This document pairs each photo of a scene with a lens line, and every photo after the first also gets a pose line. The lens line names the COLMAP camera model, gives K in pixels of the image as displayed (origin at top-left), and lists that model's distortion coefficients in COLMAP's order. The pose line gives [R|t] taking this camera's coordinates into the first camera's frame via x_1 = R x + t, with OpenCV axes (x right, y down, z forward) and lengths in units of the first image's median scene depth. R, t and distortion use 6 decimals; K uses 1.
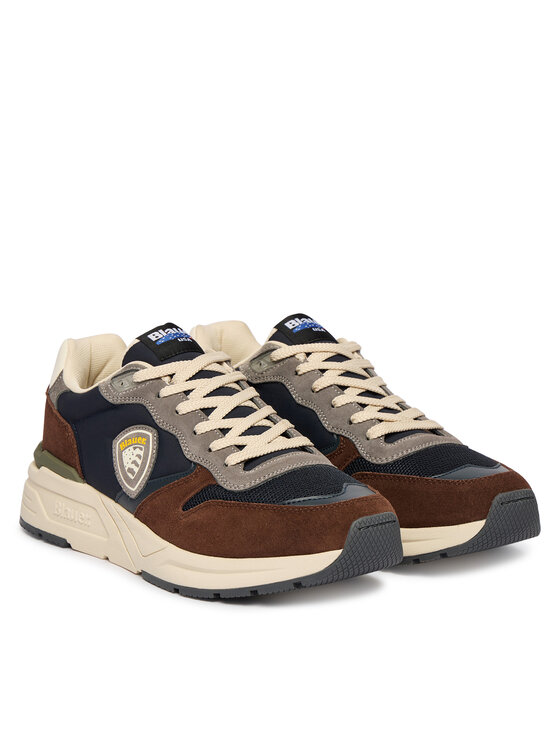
lens RADIAL K [[2123.5, 0, 279.9], [0, 2123.5, 373.1], [0, 0, 1]] dist [-0.806598, 0.000000]
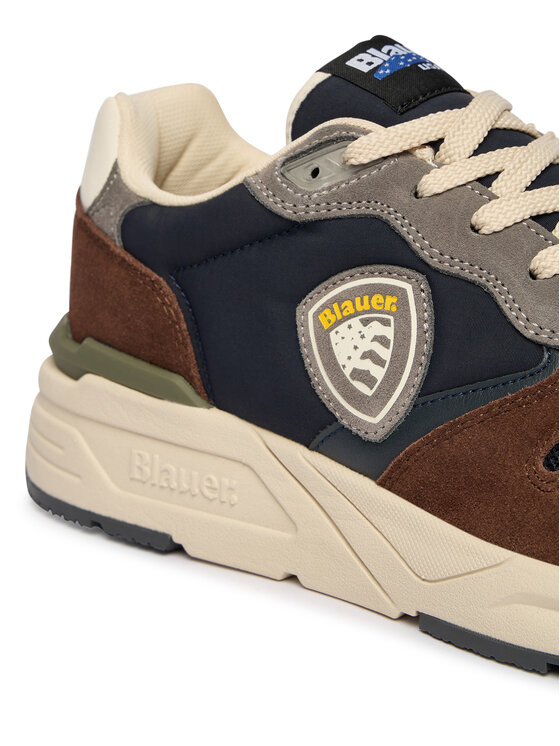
lens RADIAL K [[1714.7, 0, 281.4], [0, 1714.7, 370.7], [0, 0, 1]] dist [-0.328382, 0.000000]
pose [[0.980447, -0.085279, 0.177347, -0.145332], [0.068141, 0.992592, 0.100584, 0.009644], [-0.184611, -0.086533, 0.978995, 0.662038]]
